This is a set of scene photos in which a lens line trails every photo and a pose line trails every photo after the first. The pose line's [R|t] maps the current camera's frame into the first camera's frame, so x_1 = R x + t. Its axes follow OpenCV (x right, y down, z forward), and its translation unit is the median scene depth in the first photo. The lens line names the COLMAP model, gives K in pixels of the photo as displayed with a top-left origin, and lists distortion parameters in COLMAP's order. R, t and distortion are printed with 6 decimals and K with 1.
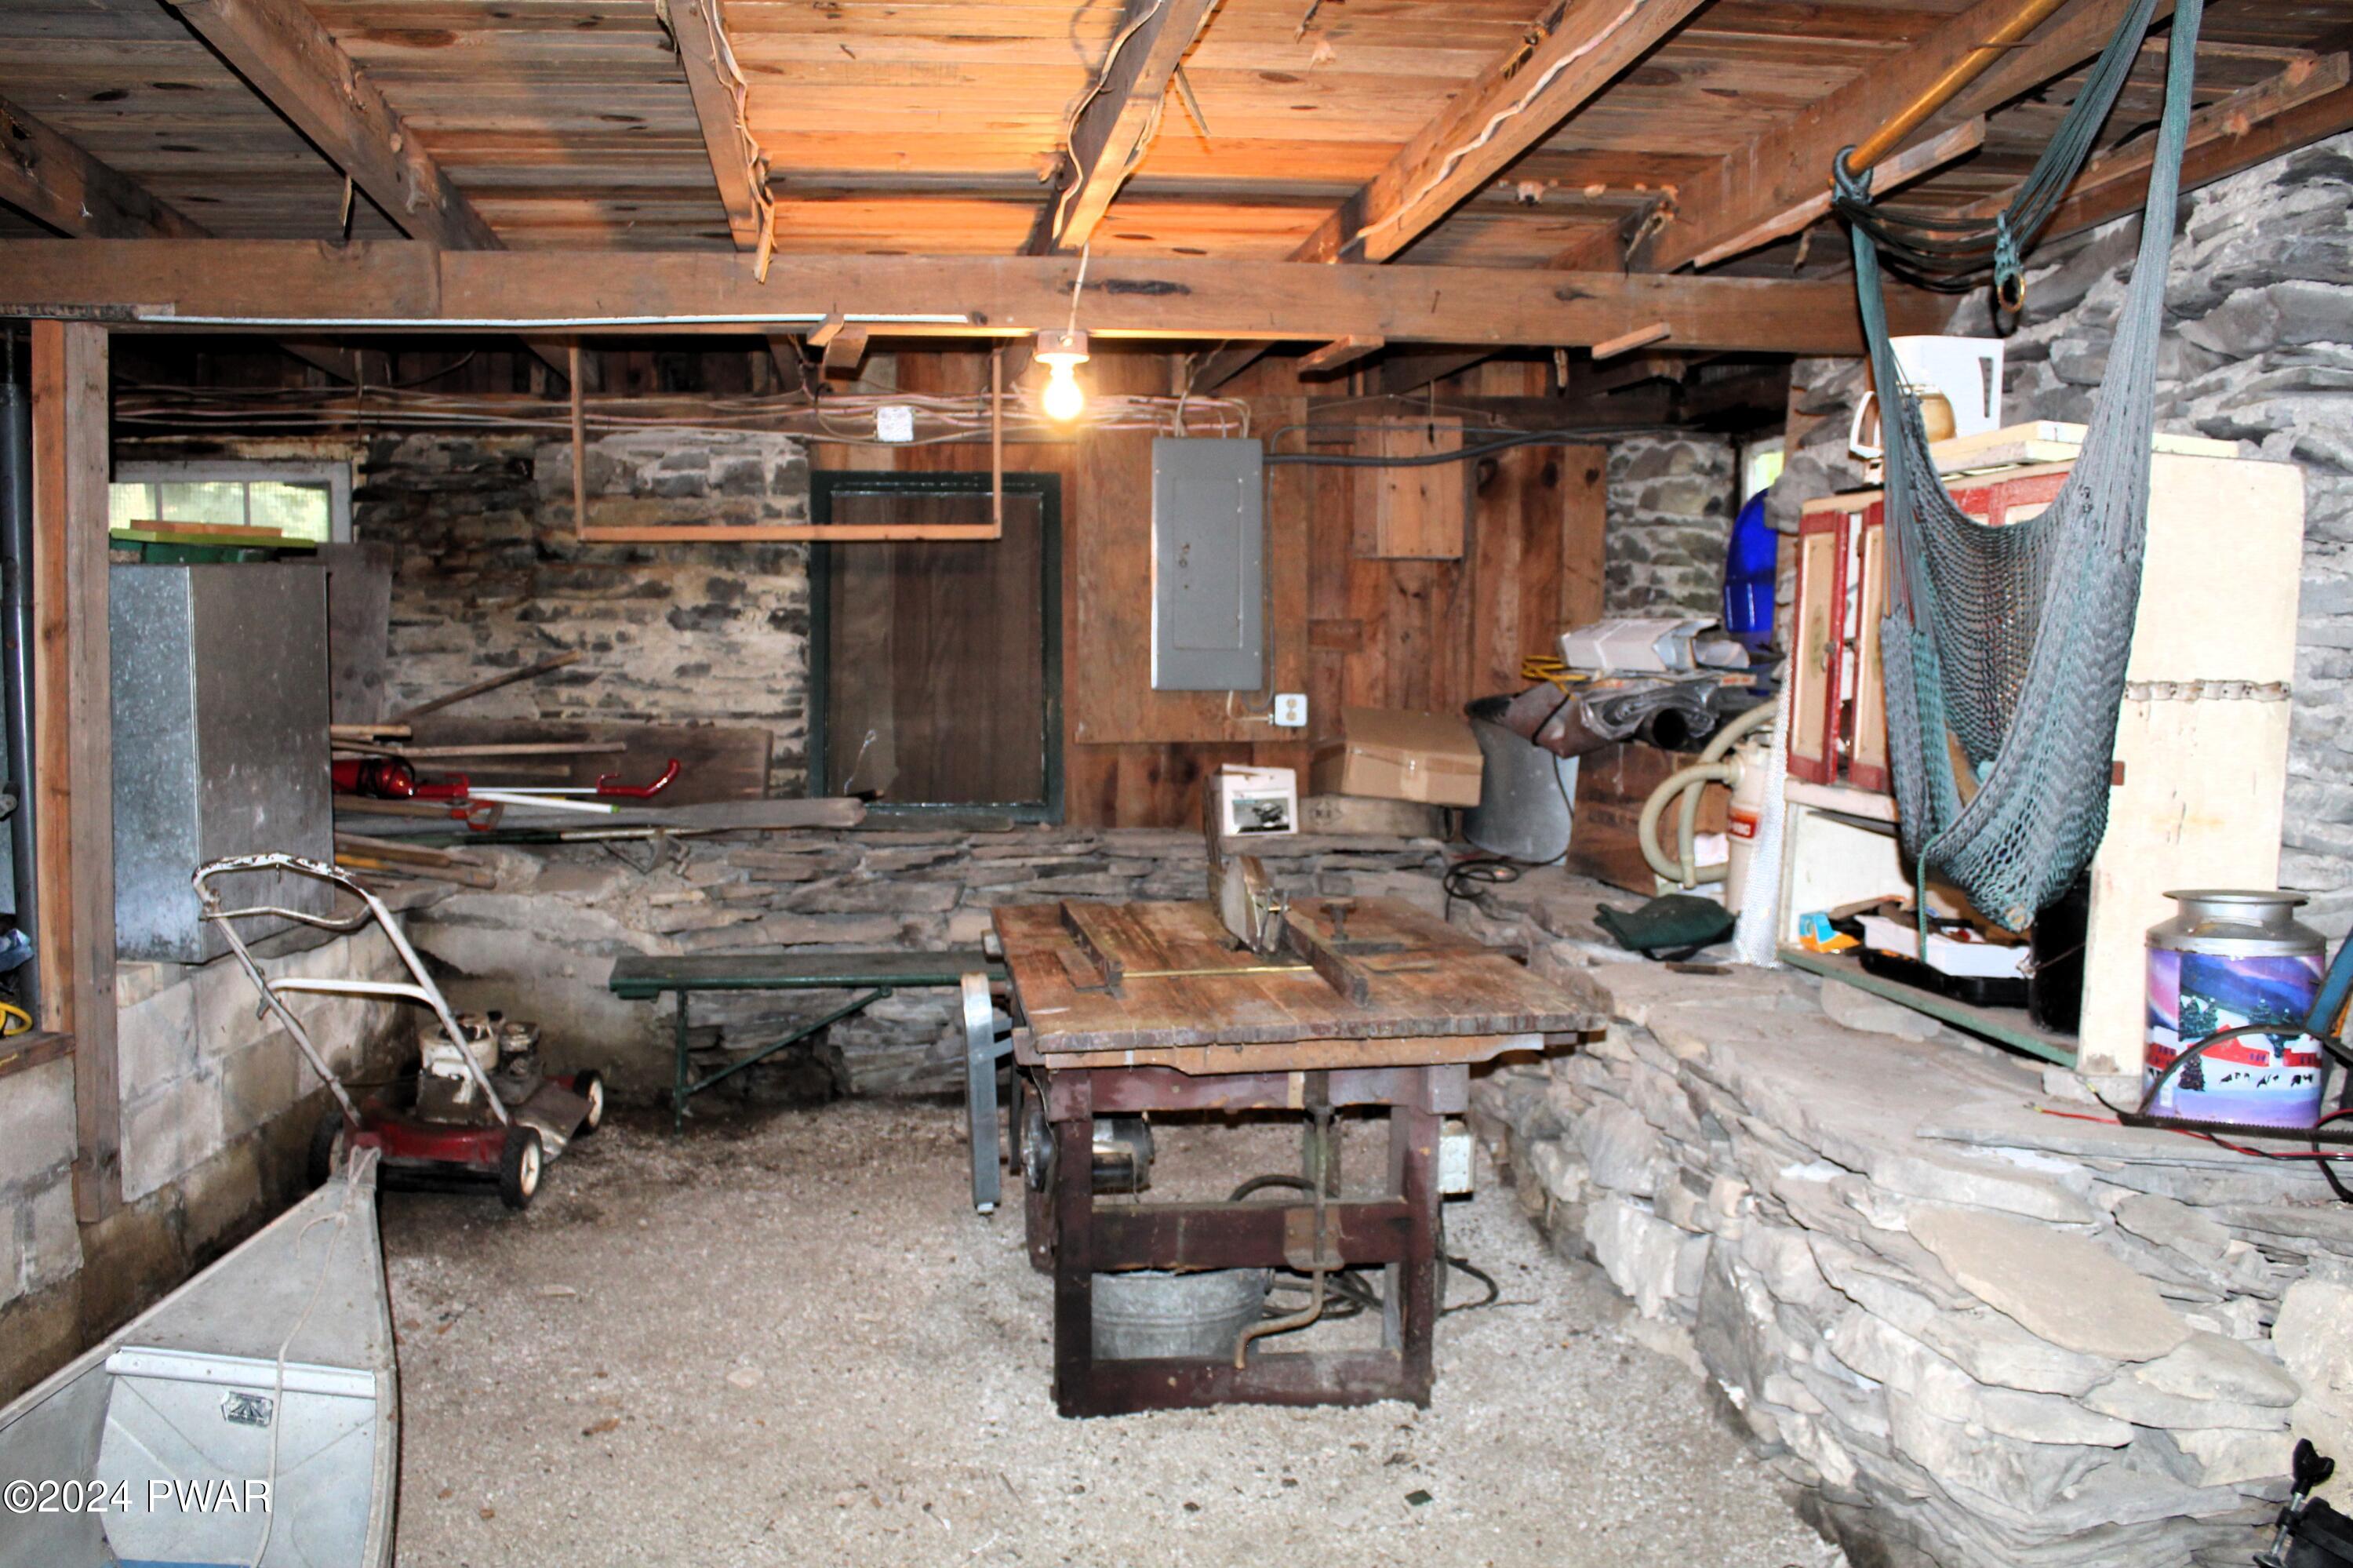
lens RADIAL K [[2064.3, 0, 1178.5], [0, 2064.3, 763.9], [0, 0, 1]] dist [-0.163167, 0.150507]
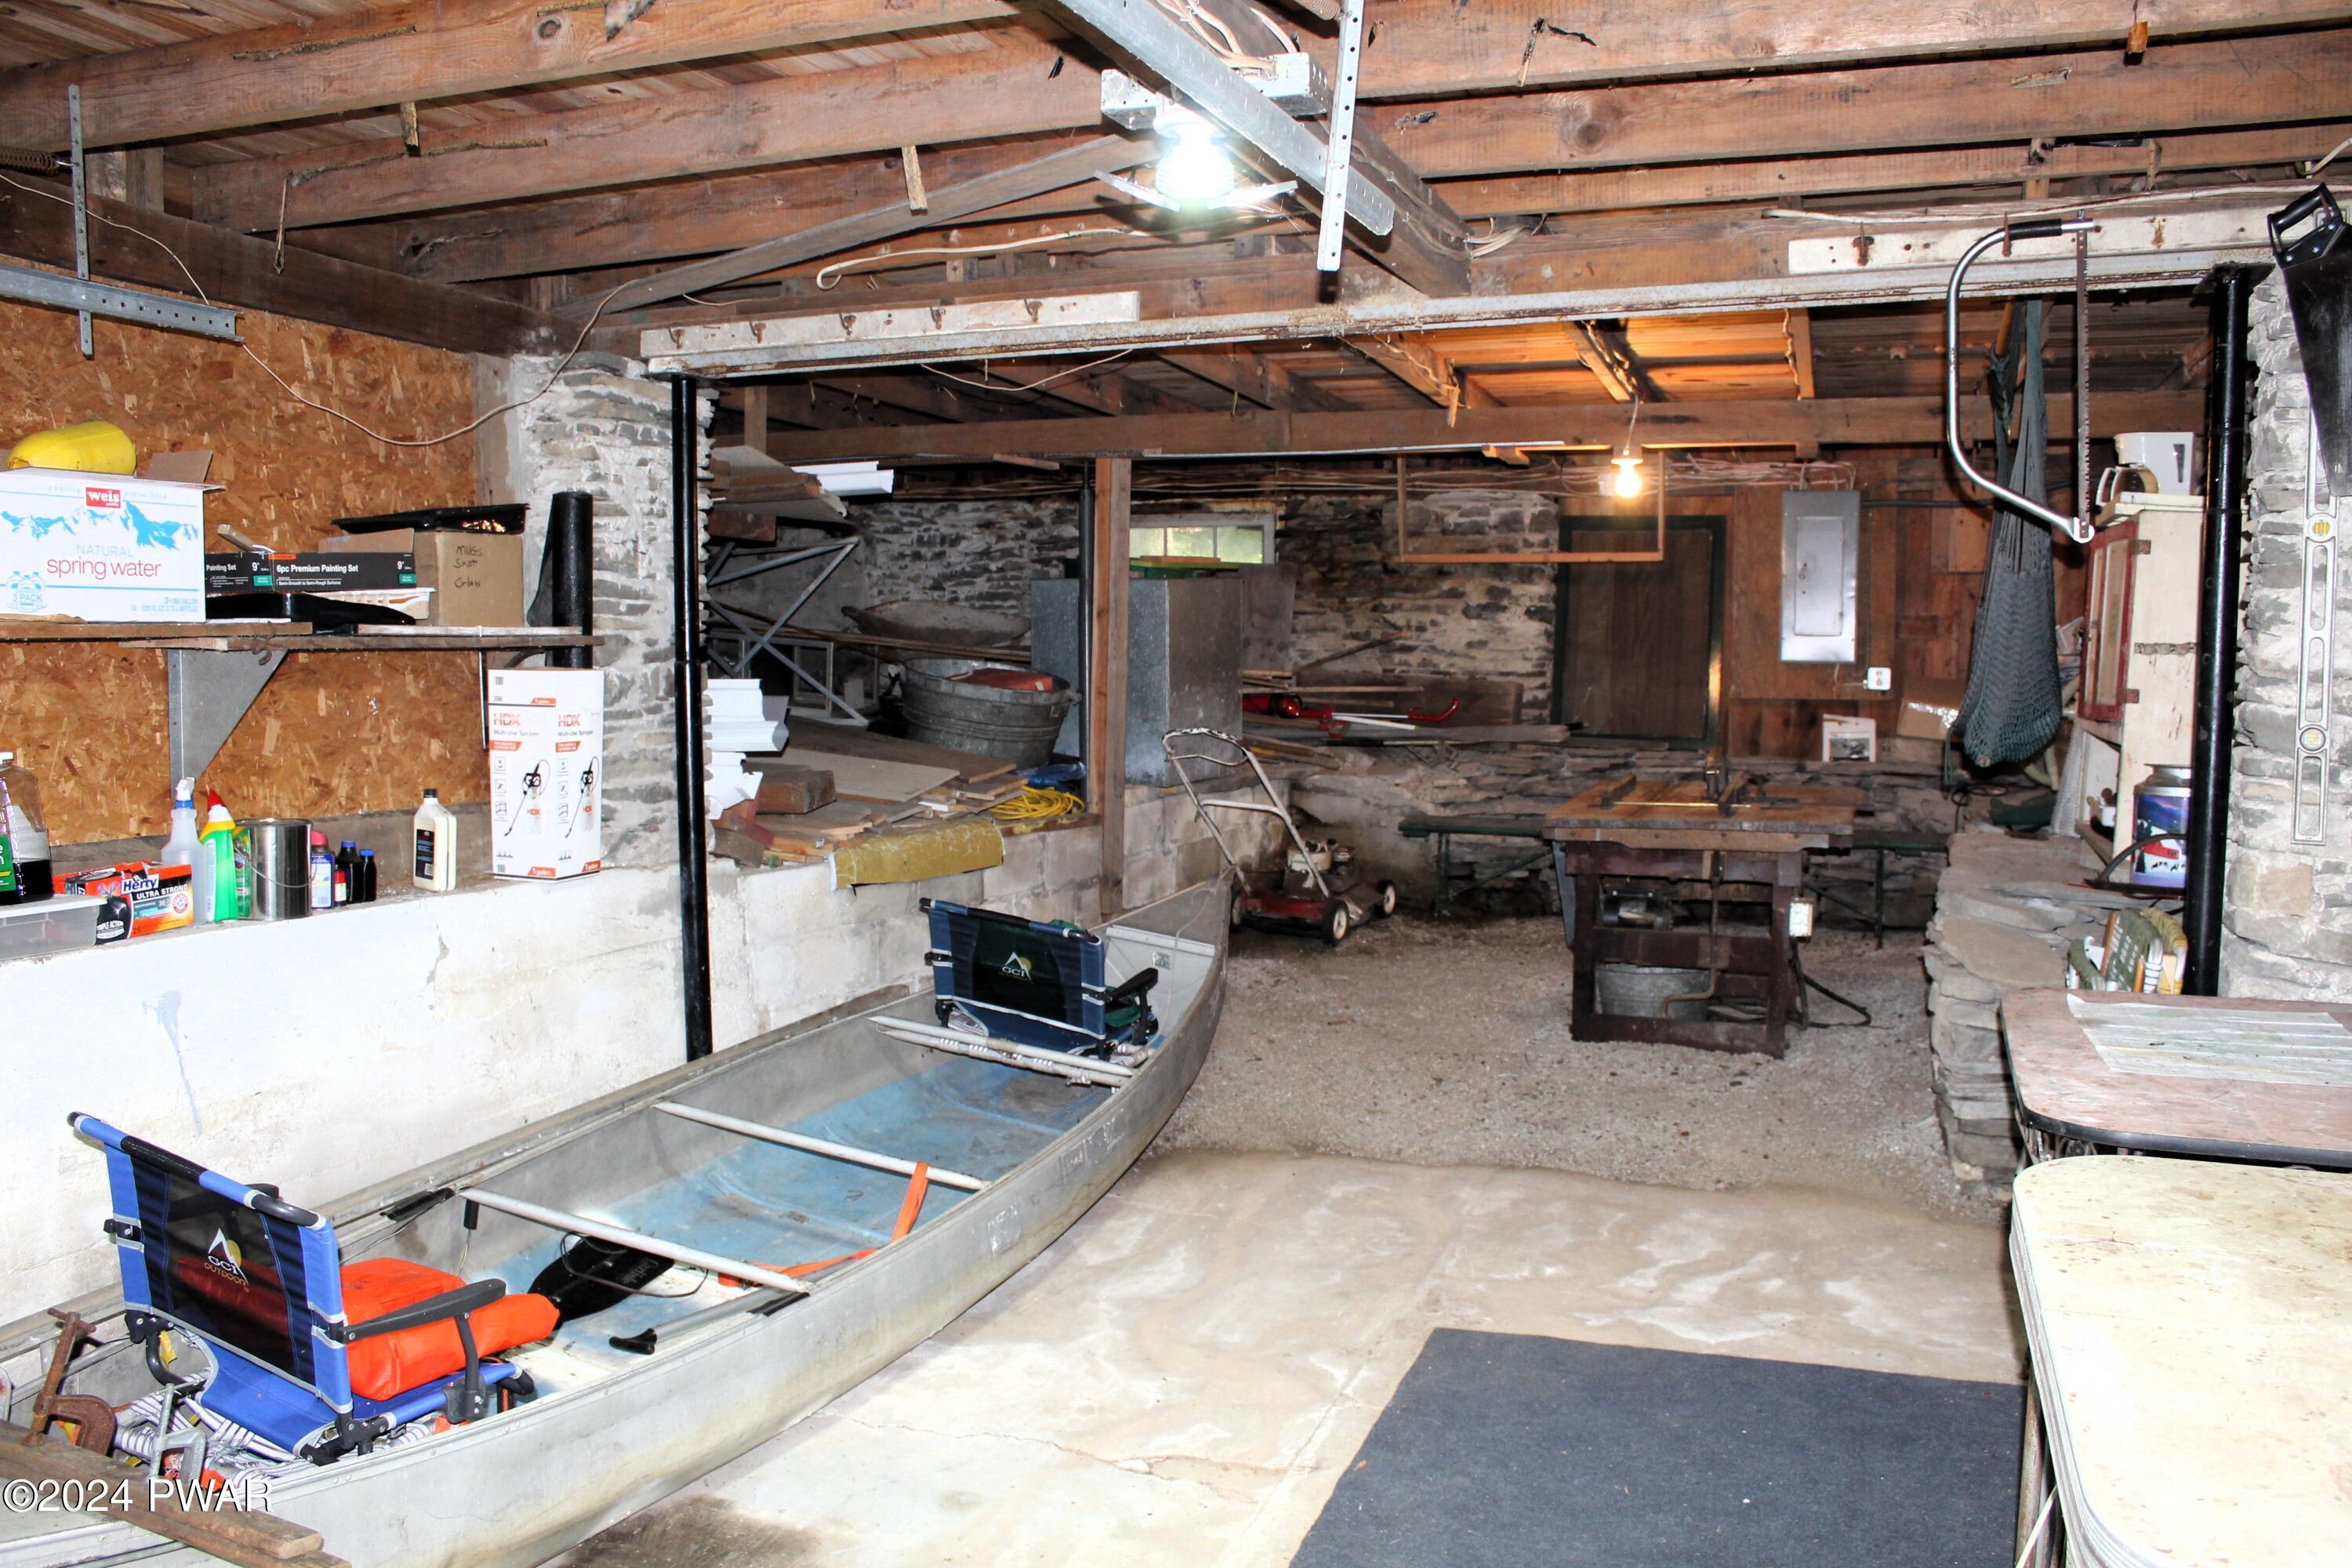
lens RADIAL K [[2063.3, 0, 1178.0], [0, 2063.3, 763.9], [0, 0, 1]] dist [-0.163167, 0.150507]
pose [[0.884752, 0.034287, -0.464799, 0.302974], [-0.035467, 0.999352, 0.006207, 0.045175], [0.464710, 0.010993, 0.885395, -0.513720]]
